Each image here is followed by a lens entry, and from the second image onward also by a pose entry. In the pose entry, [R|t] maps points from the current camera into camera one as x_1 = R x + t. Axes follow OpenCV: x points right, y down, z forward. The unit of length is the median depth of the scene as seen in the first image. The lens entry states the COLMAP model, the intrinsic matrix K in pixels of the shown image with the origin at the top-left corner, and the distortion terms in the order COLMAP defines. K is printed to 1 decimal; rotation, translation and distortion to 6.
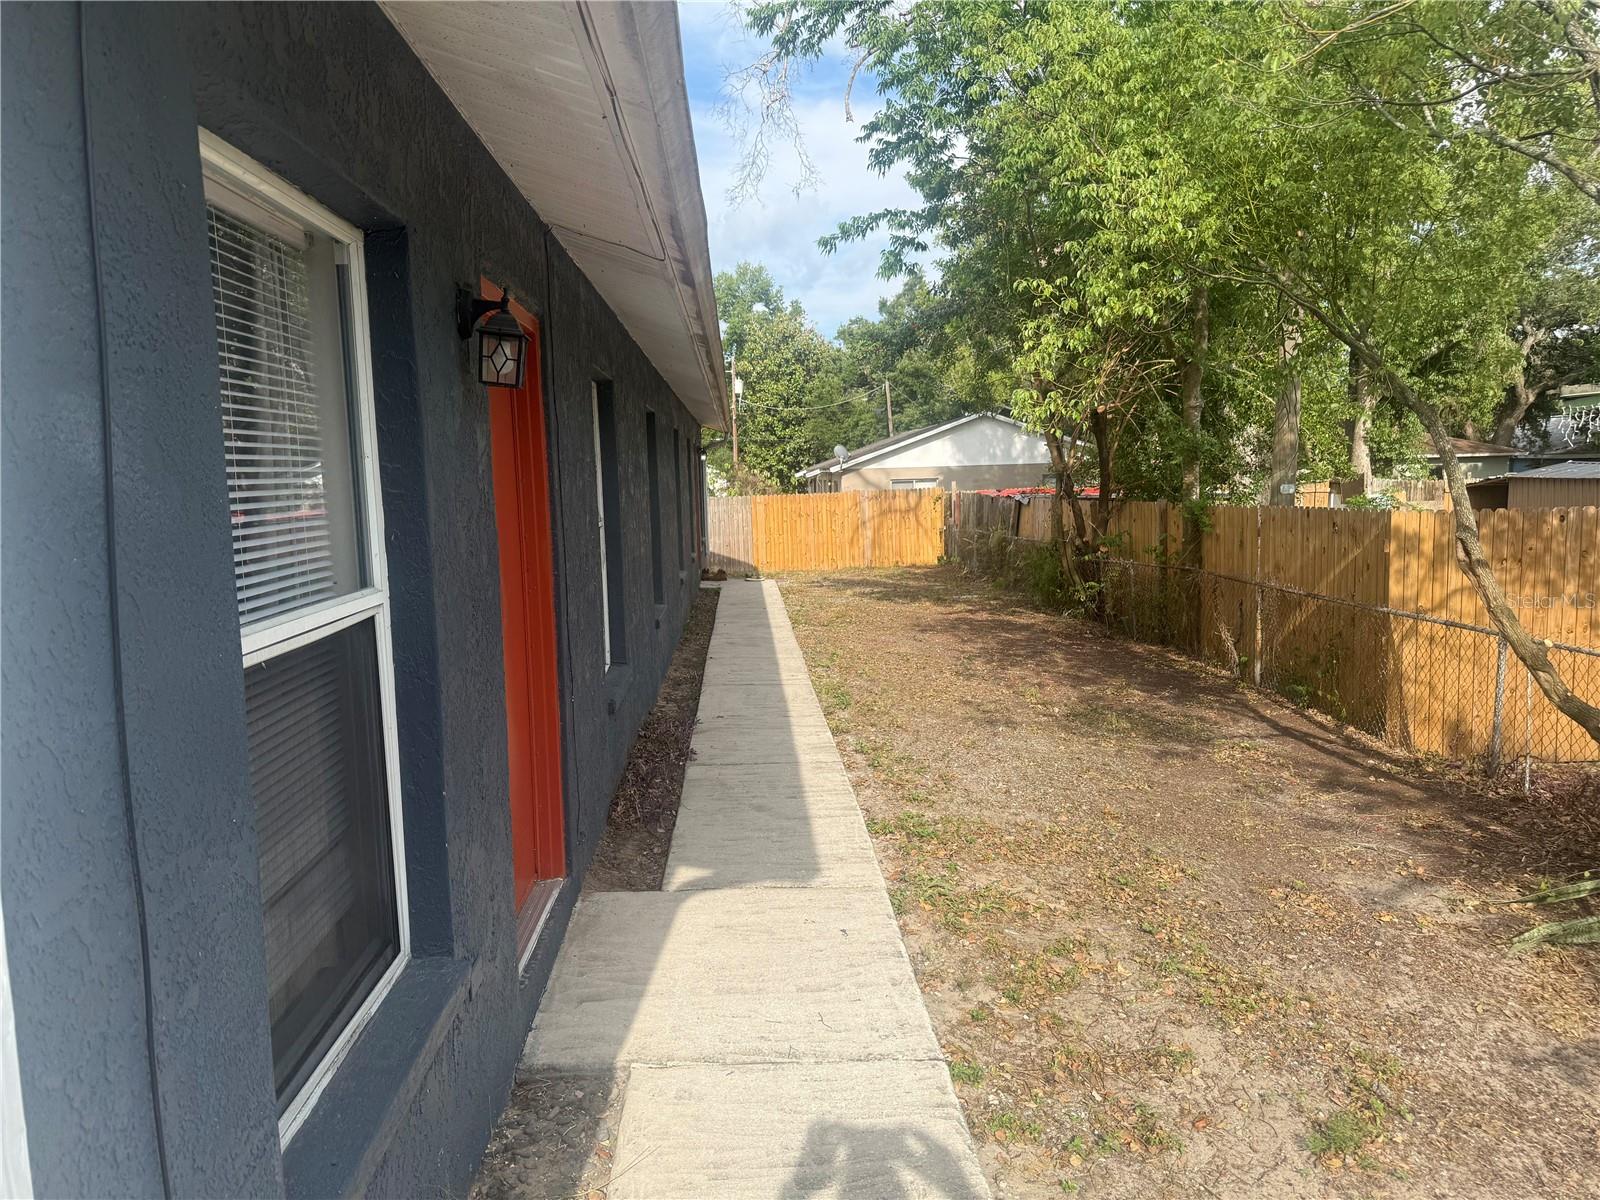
lens RADIAL K [[1093.4, 0, 792.0], [0, 1093.4, 600.9], [0, 0, 1]] dist [0.164021, -0.359433]
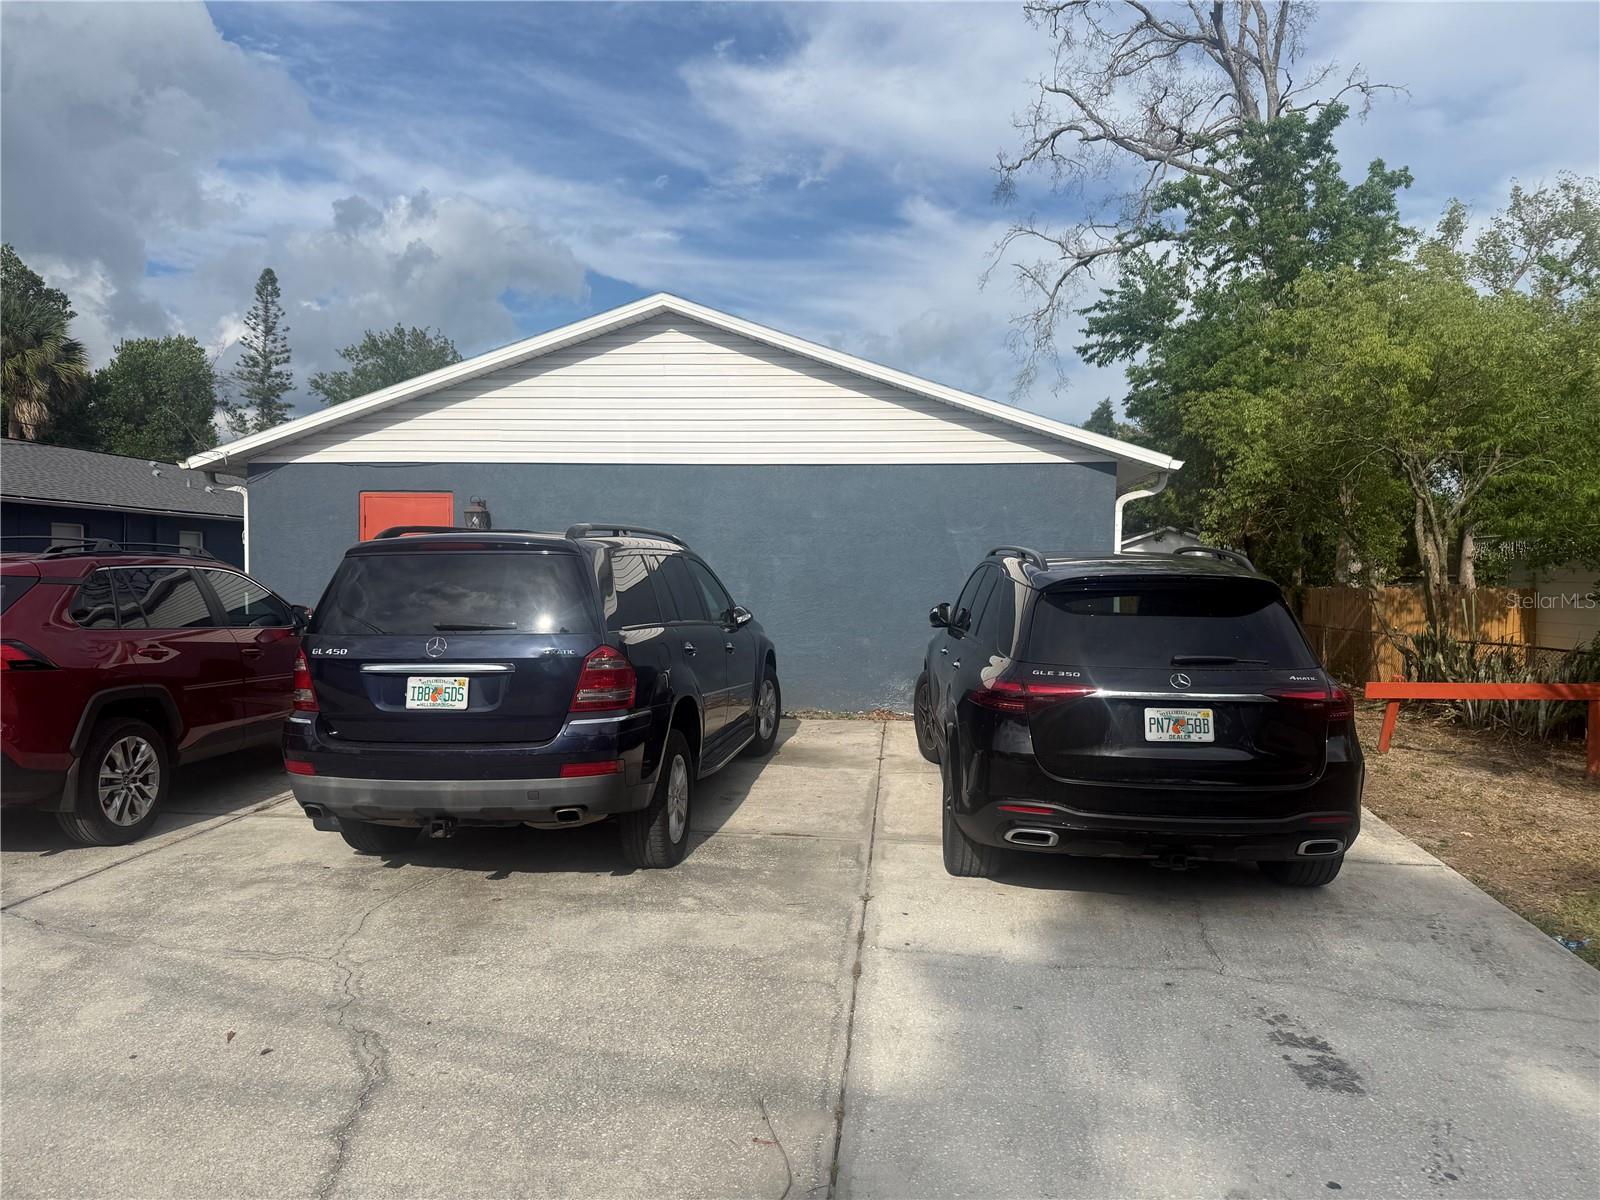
lens RADIAL K [[1093.4, 0, 792.0], [0, 1093.4, 600.9], [0, 0, 1]] dist [0.164021, -0.359433]
pose [[0.990910, 0.049860, -0.124946, -0.438882], [-0.059922, 0.995142, -0.078112, 0.253488], [0.120445, 0.084889, 0.989084, -1.779945]]
